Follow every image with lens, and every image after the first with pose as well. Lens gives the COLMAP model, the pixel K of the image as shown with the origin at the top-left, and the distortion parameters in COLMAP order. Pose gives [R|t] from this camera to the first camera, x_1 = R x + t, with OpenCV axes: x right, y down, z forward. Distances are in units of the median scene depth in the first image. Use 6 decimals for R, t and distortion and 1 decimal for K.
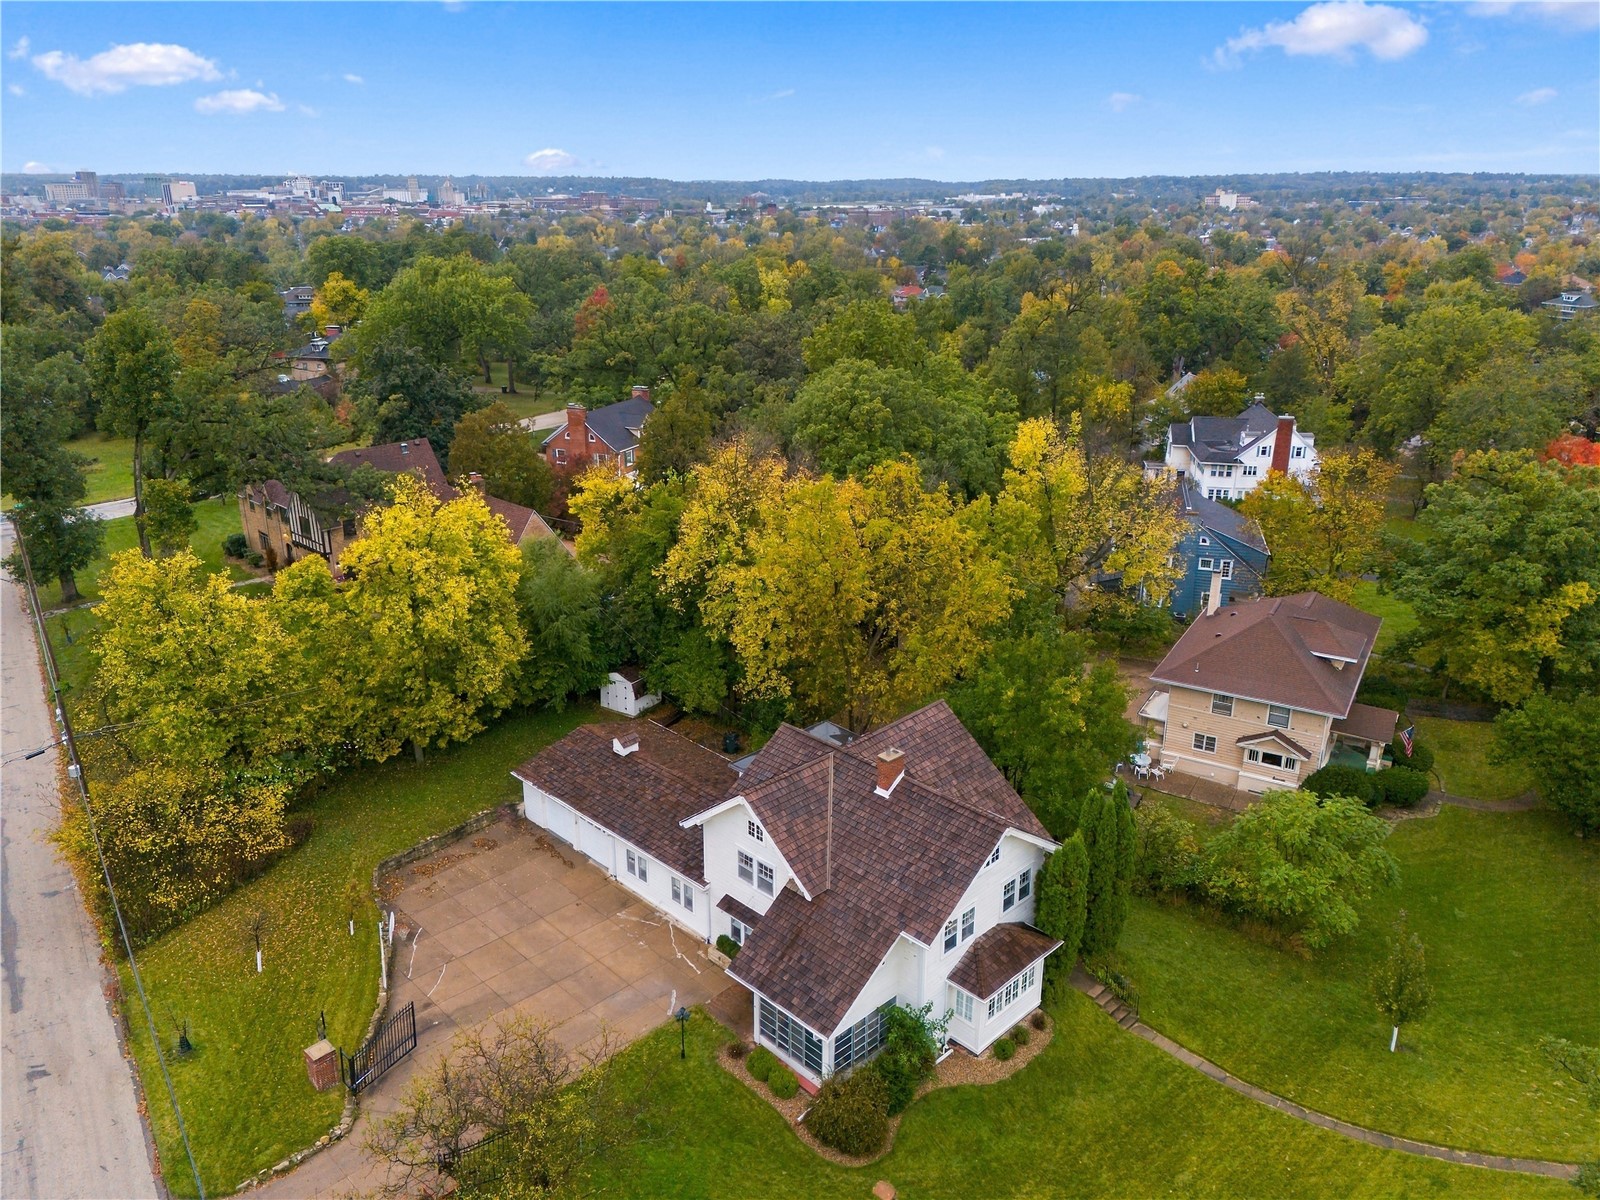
lens RADIAL K [[1159.6, 0, 800.0], [0, 1159.6, 600.0], [0, 0, 1]] dist [0.066598, -0.059738]
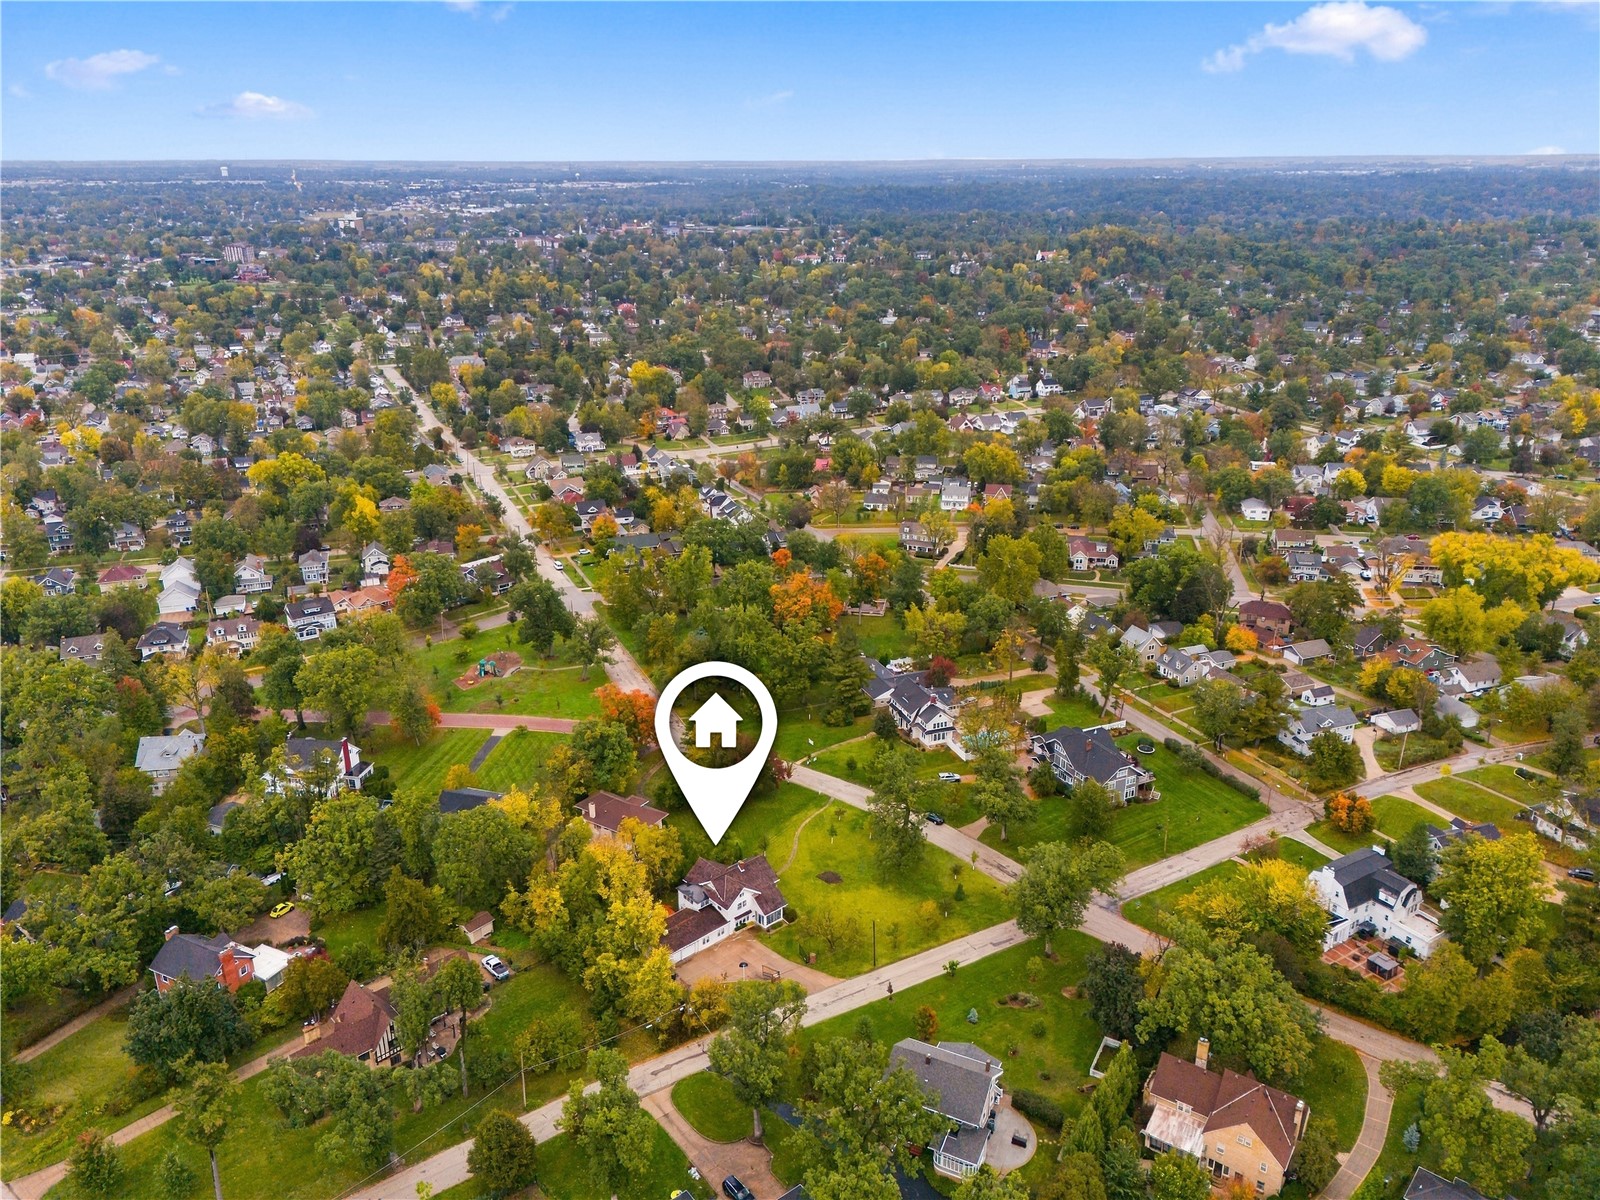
lens RADIAL K [[1159.6, 0, 800.0], [0, 1159.6, 600.0], [0, 0, 1]] dist [0.066598, -0.059738]
pose [[0.037090, -0.346868, 0.937180, -3.330249], [0.333833, 0.888249, 0.315546, -1.861191], [-0.941902, 0.301158, 0.148741, -0.164062]]
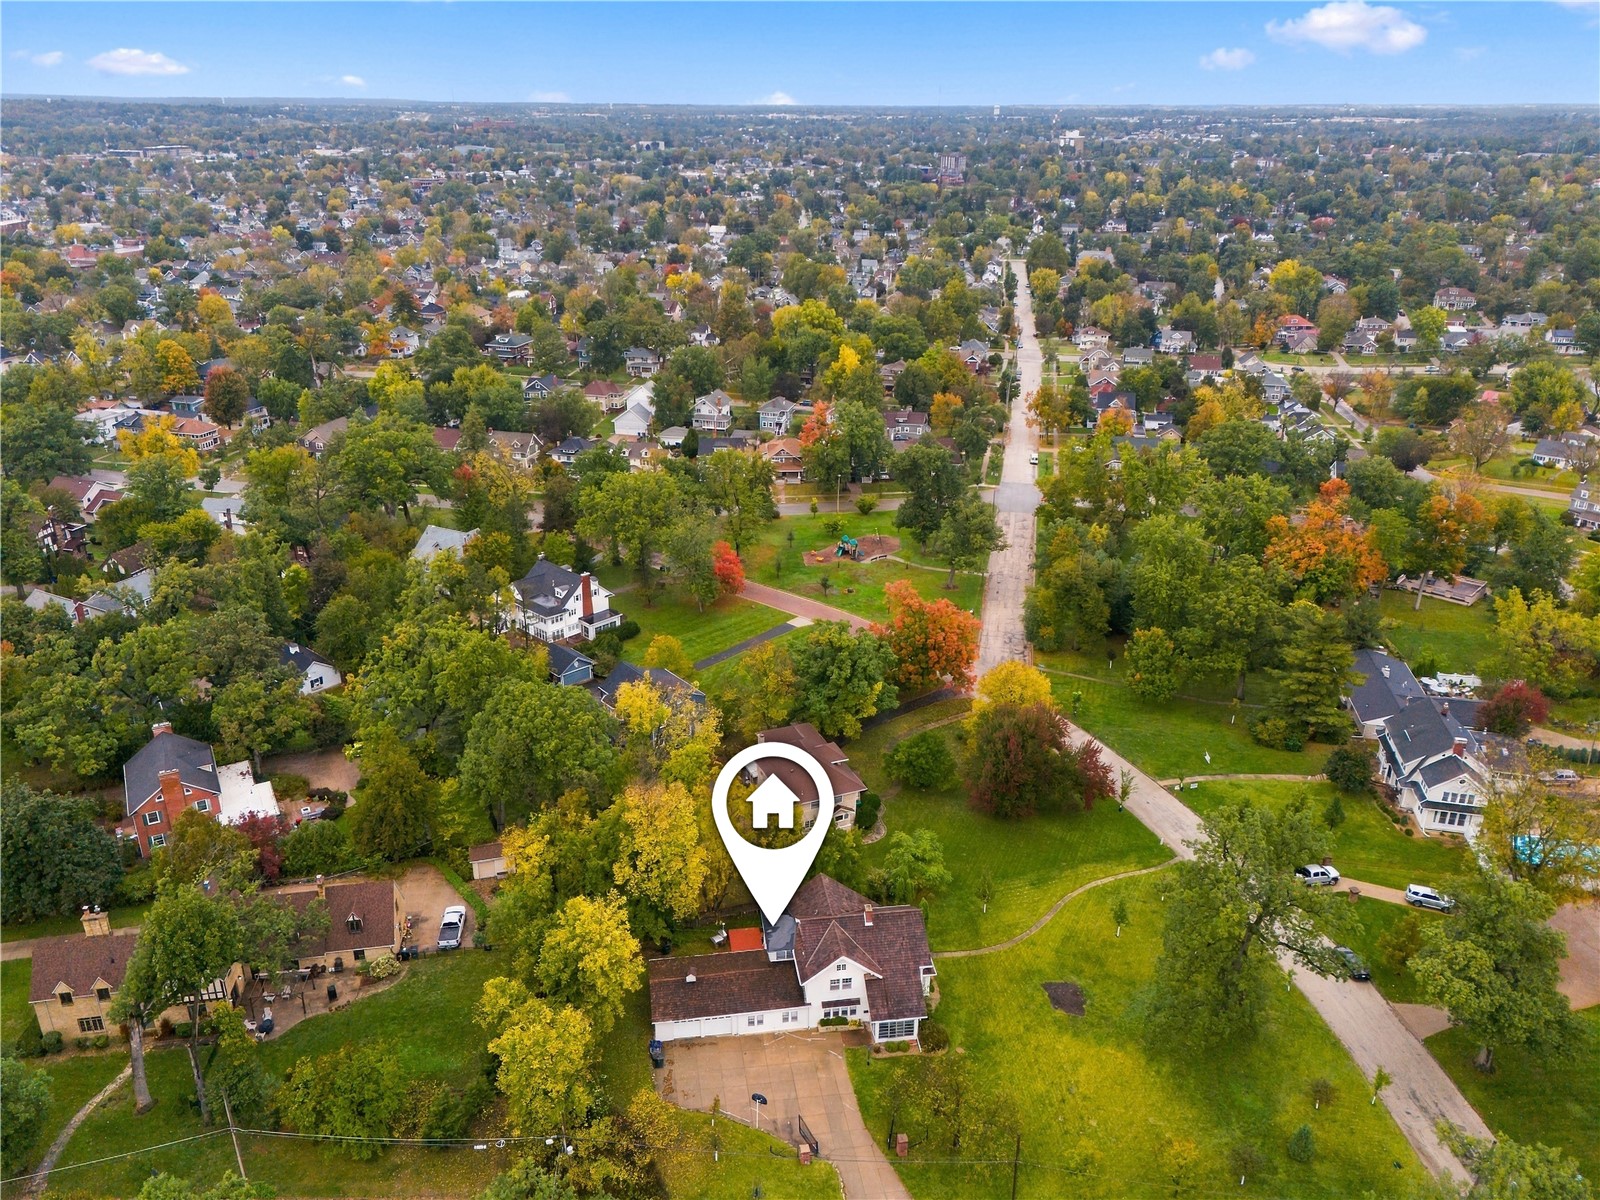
lens RADIAL K [[1159.6, 0, 800.0], [0, 1159.6, 600.0], [0, 0, 1]] dist [0.066598, -0.059738]
pose [[0.589865, -0.306542, 0.747055, -1.439002], [0.260011, 0.947974, 0.183684, -0.850938], [-0.764496, 0.085894, 0.638881, -0.443073]]
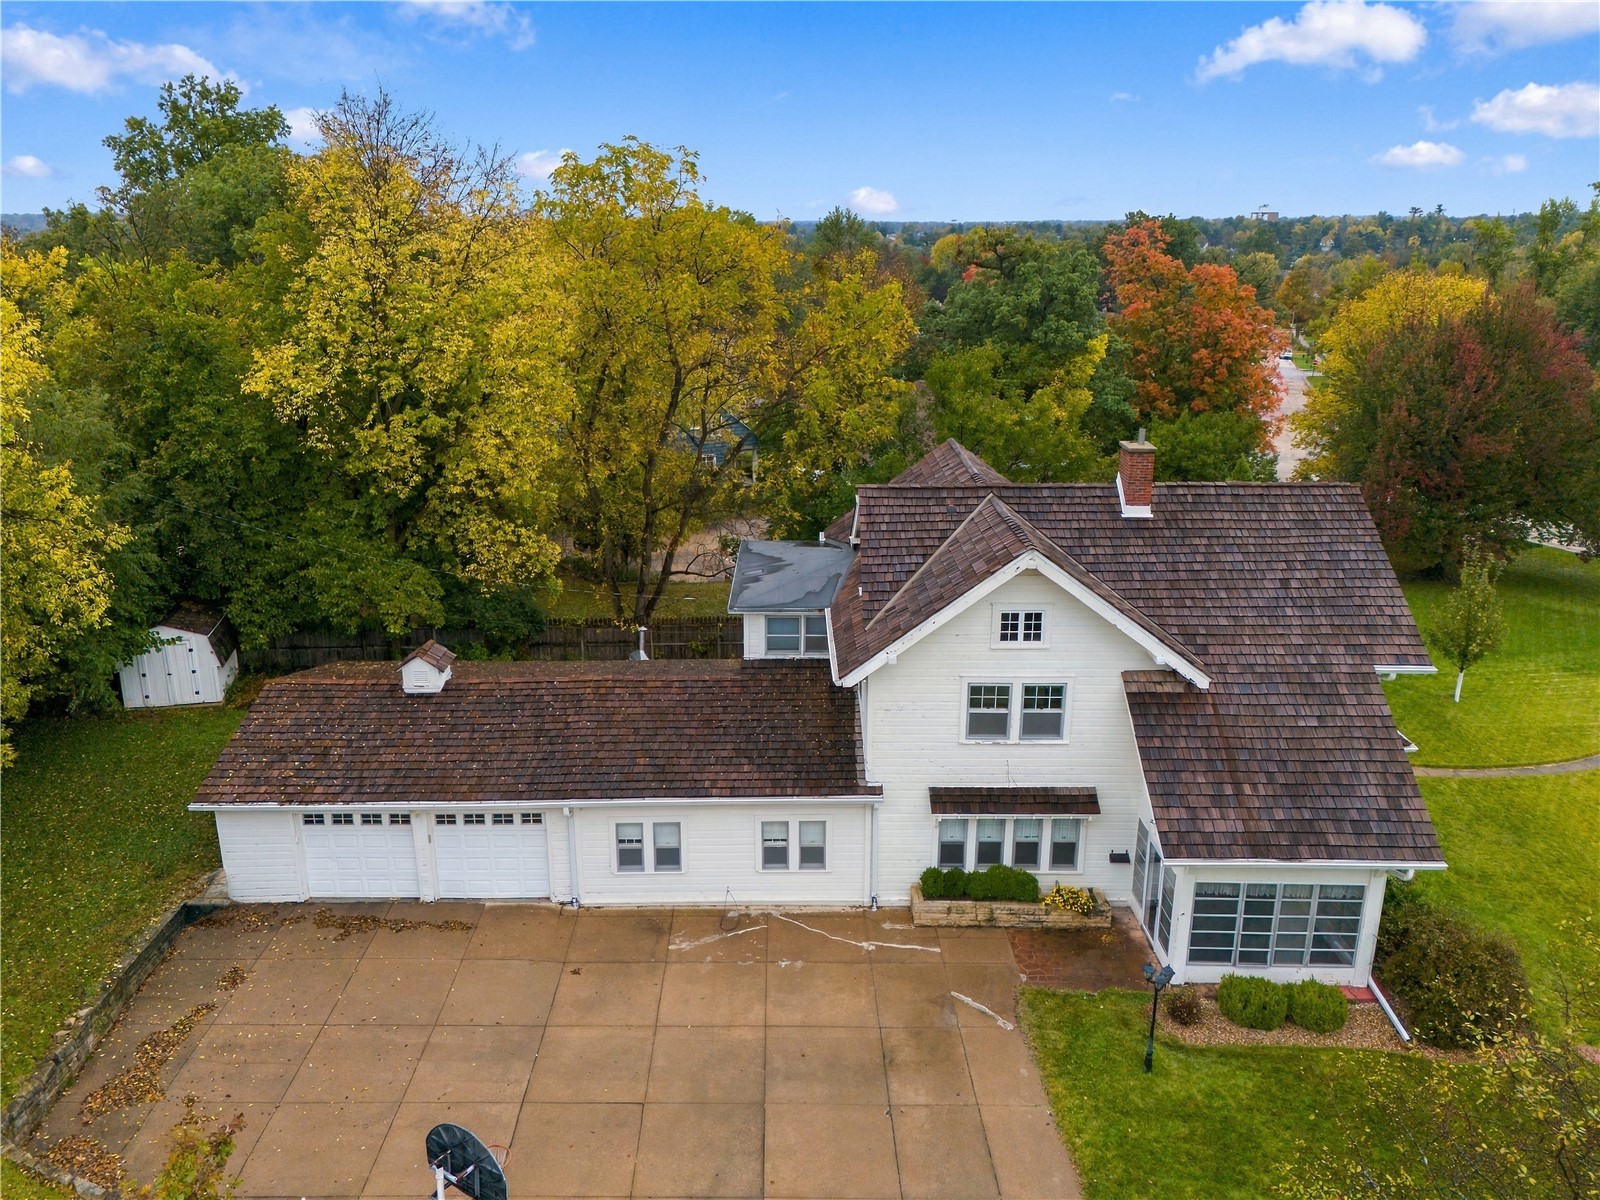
lens RADIAL K [[1159.6, 0, 800.0], [0, 1159.6, 600.0], [0, 0, 1]] dist [0.066598, -0.059738]
pose [[0.700609, -0.218422, 0.679293, -0.413956], [0.238679, 0.968896, 0.065373, 0.115086], [-0.672443, 0.116332, 0.730949, 0.608882]]
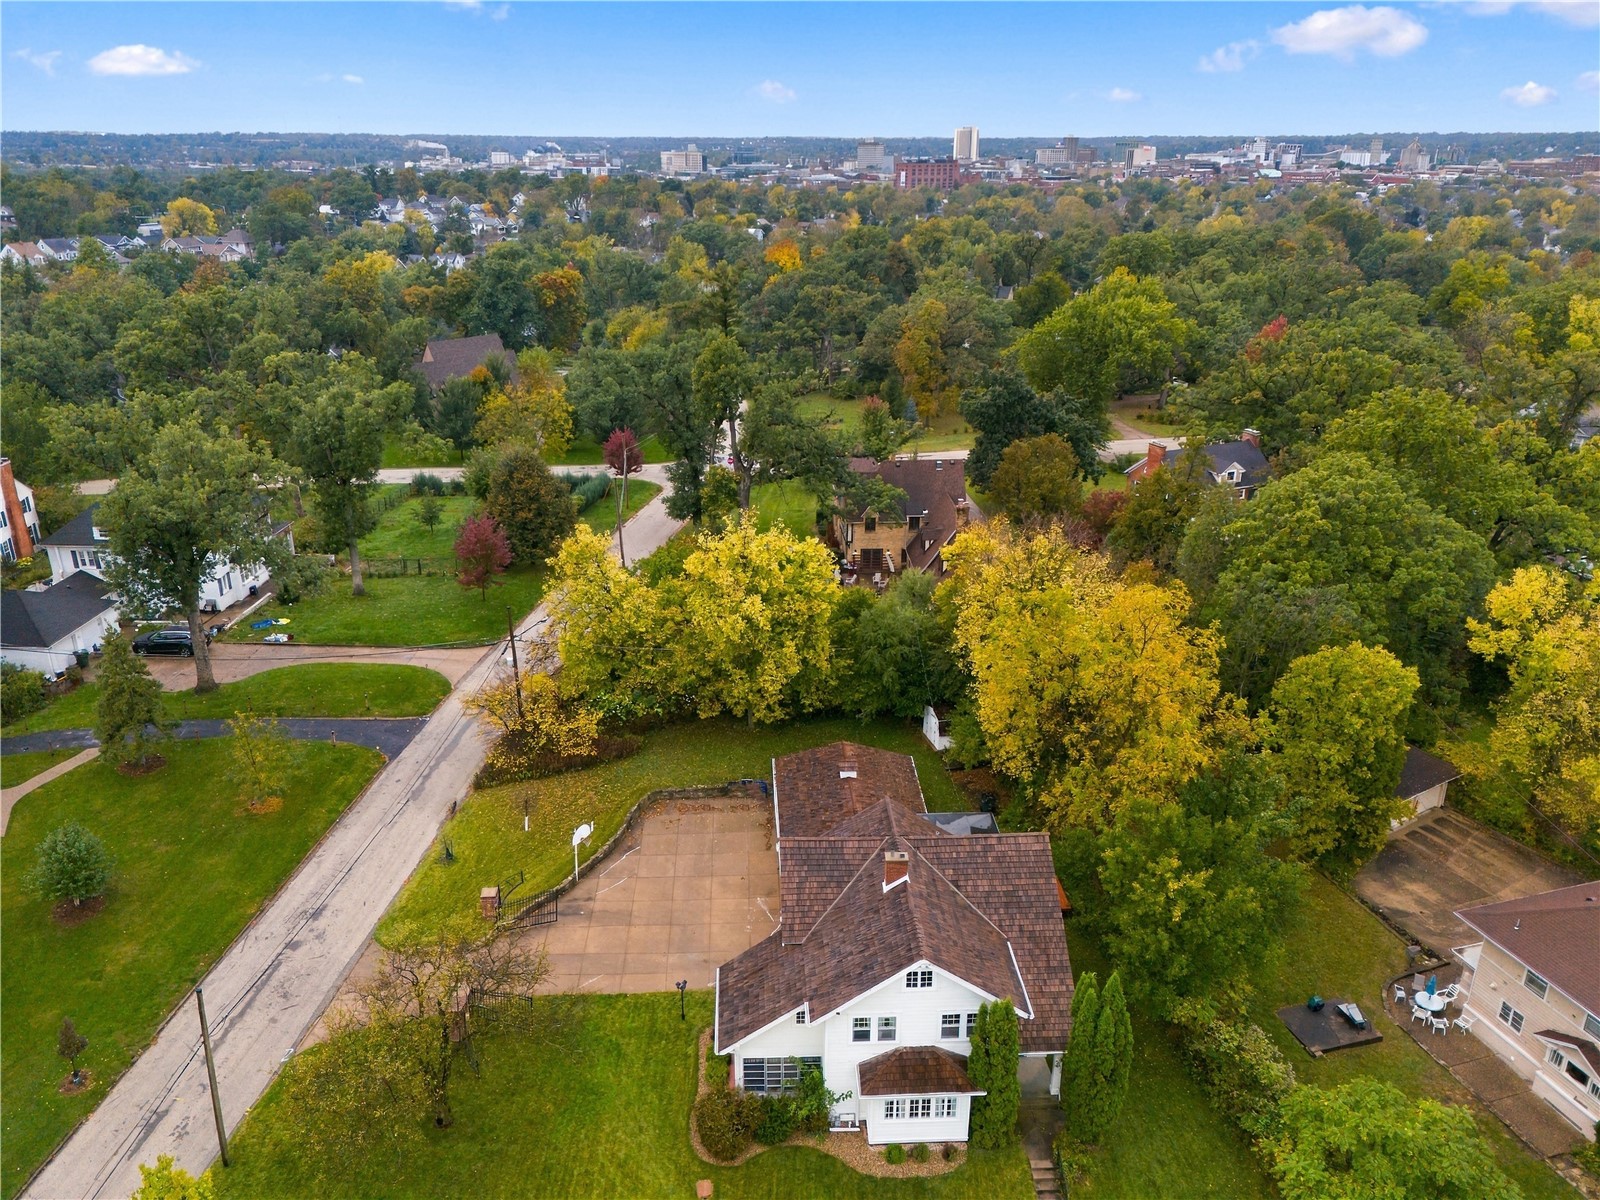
lens RADIAL K [[1159.6, 0, 800.0], [0, 1159.6, 600.0], [0, 0, 1]] dist [0.066598, -0.059738]
pose [[0.743751, 0.246518, -0.621340, 0.546038], [-0.228645, 0.967267, 0.110075, -0.172716], [0.628137, 0.060198, 0.775771, 0.066459]]
